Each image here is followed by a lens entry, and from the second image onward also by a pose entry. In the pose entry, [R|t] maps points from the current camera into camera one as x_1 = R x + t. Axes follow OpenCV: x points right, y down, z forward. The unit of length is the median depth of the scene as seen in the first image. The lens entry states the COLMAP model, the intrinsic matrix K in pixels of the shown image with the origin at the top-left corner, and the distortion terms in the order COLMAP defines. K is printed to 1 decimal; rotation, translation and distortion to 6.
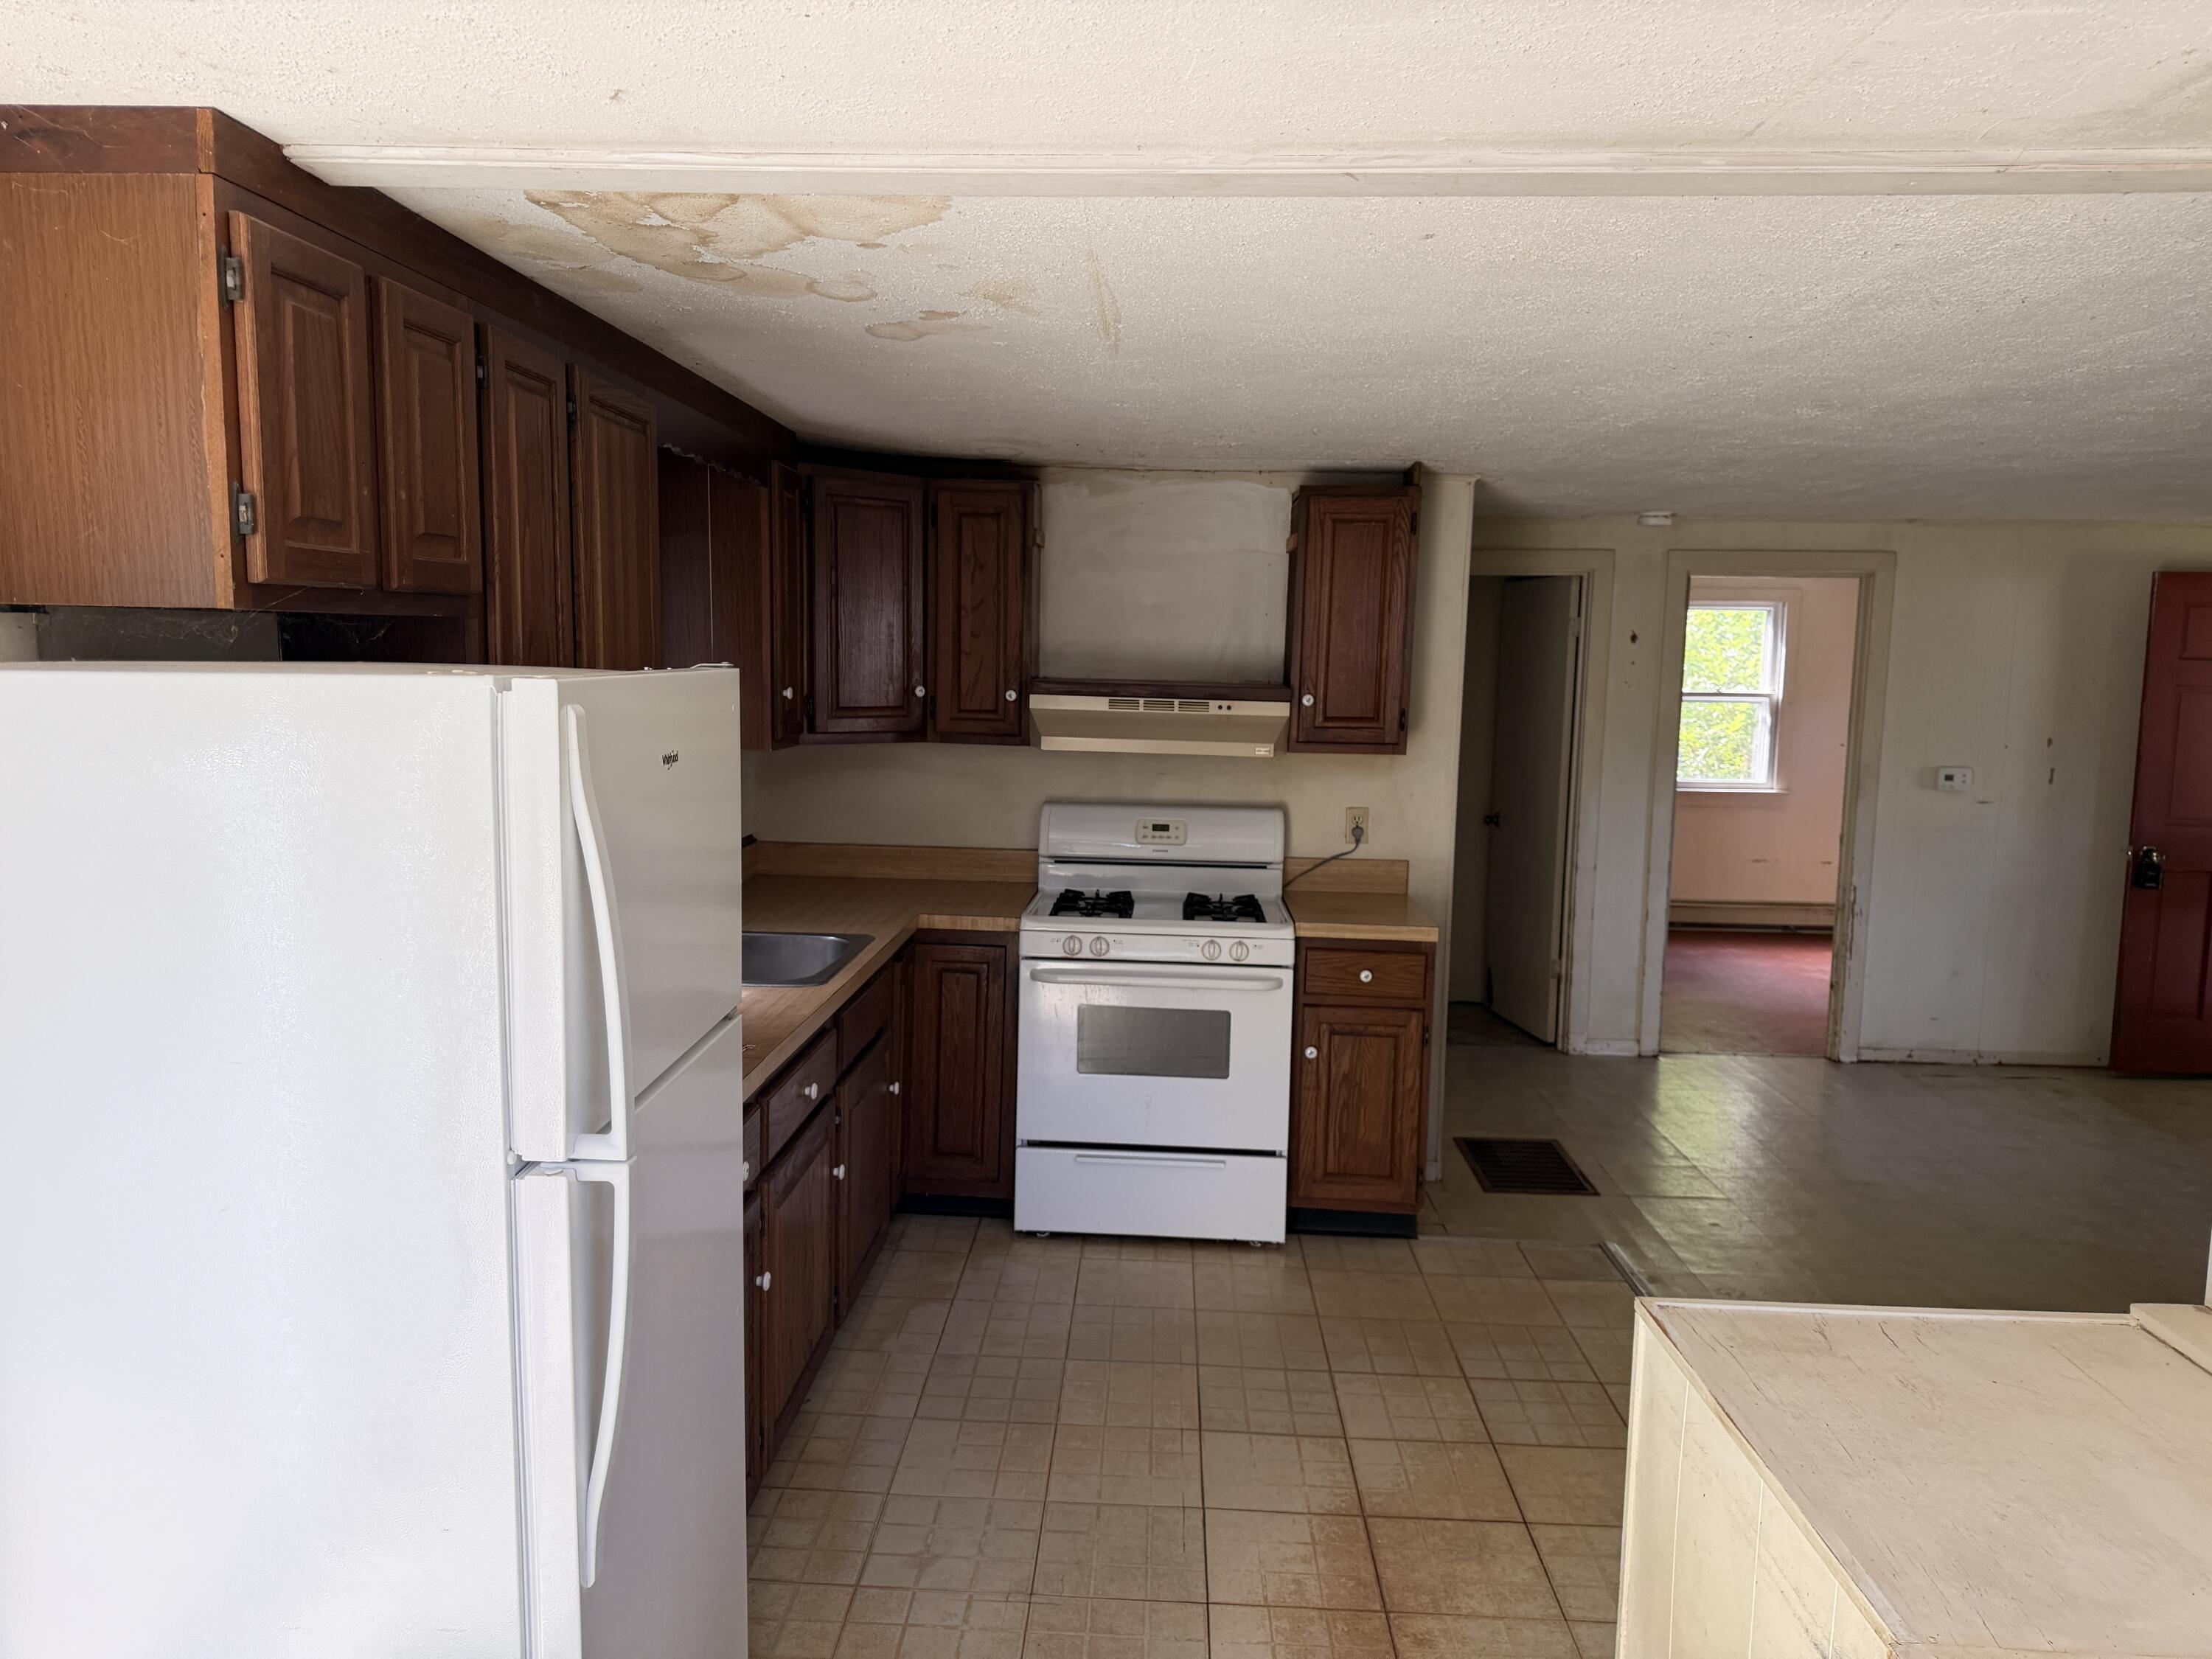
lens RADIAL K [[1550.4, 0, 1078.0], [0, 1550.4, 830.7], [0, 0, 1]] dist [0.066166, -0.068196]
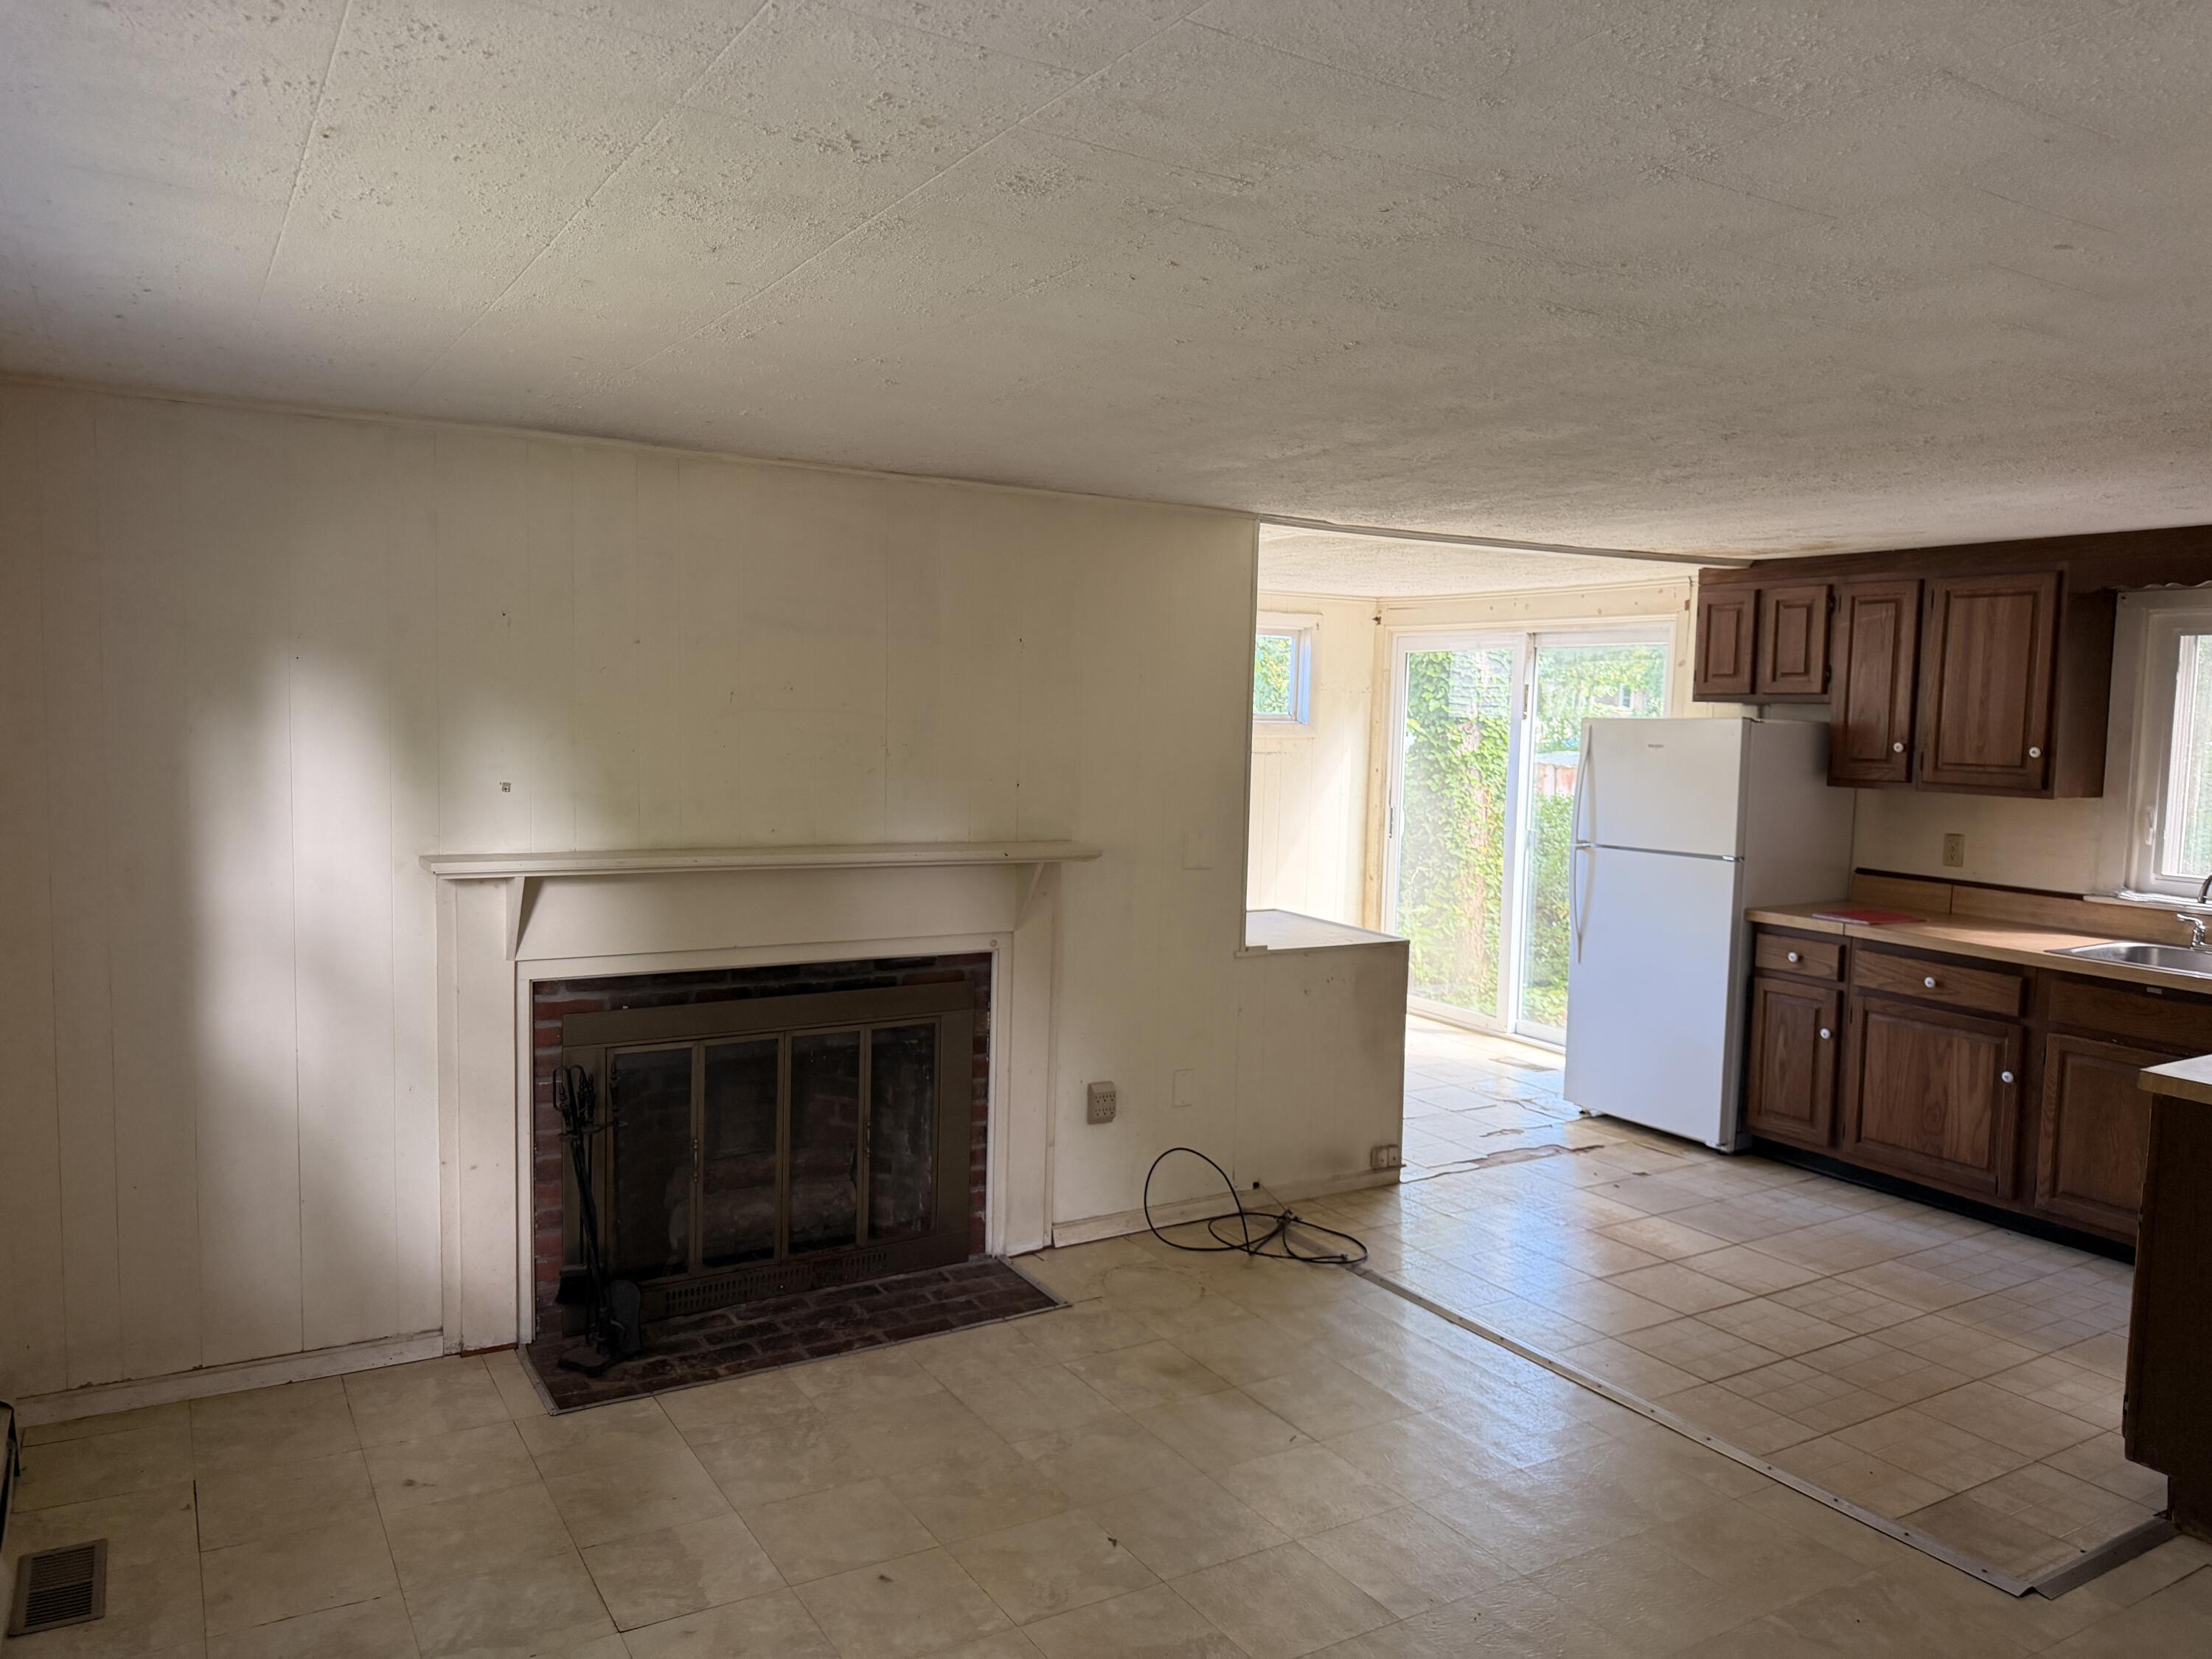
lens RADIAL K [[1550.4, 0, 1078.0], [0, 1550.4, 830.7], [0, 0, 1]] dist [0.066166, -0.068196]
pose [[-0.830681, 0.011702, -0.556626, 1.017412], [-0.097989, 0.981099, 0.166859, -0.120777], [0.548058, 0.193150, -0.813834, 1.239969]]
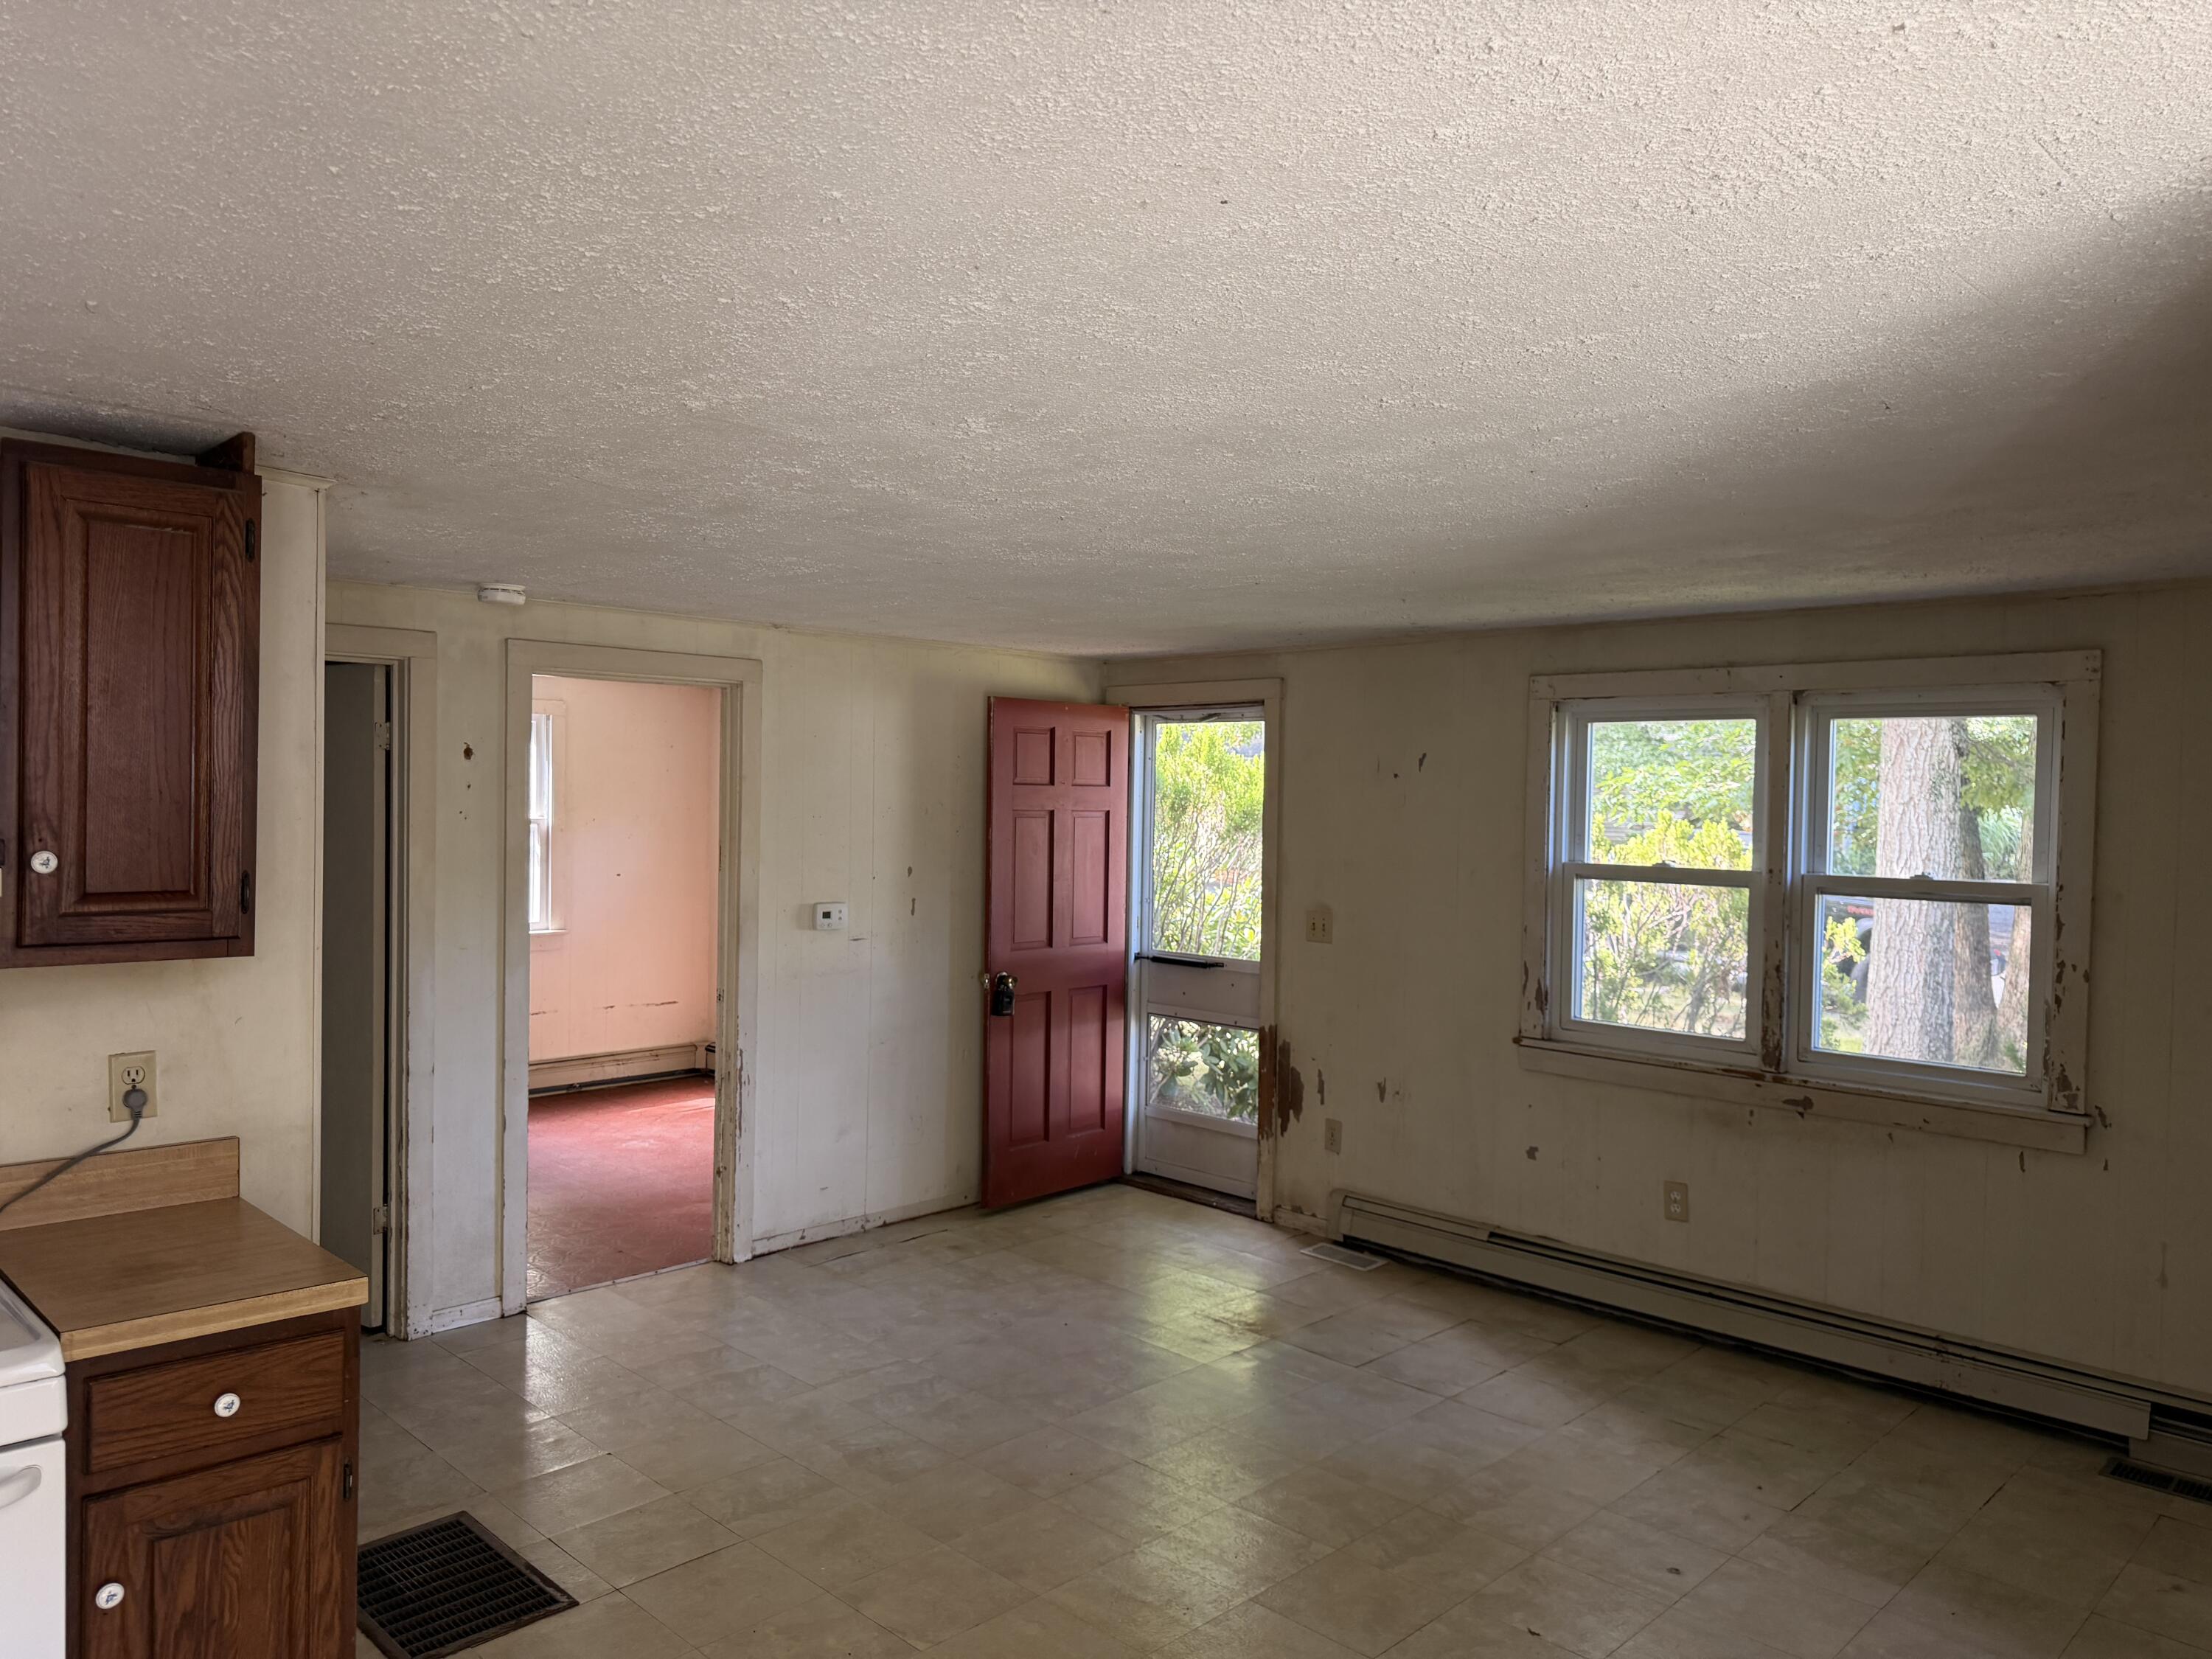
lens RADIAL K [[1550.4, 0, 1078.0], [0, 1550.4, 830.7], [0, 0, 1]] dist [0.066166, -0.068196]
pose [[0.667839, -0.023187, 0.743945, -0.006528], [0.079469, 0.996023, -0.040296, -0.047235], [-0.740051, 0.086032, 0.667025, 0.413375]]
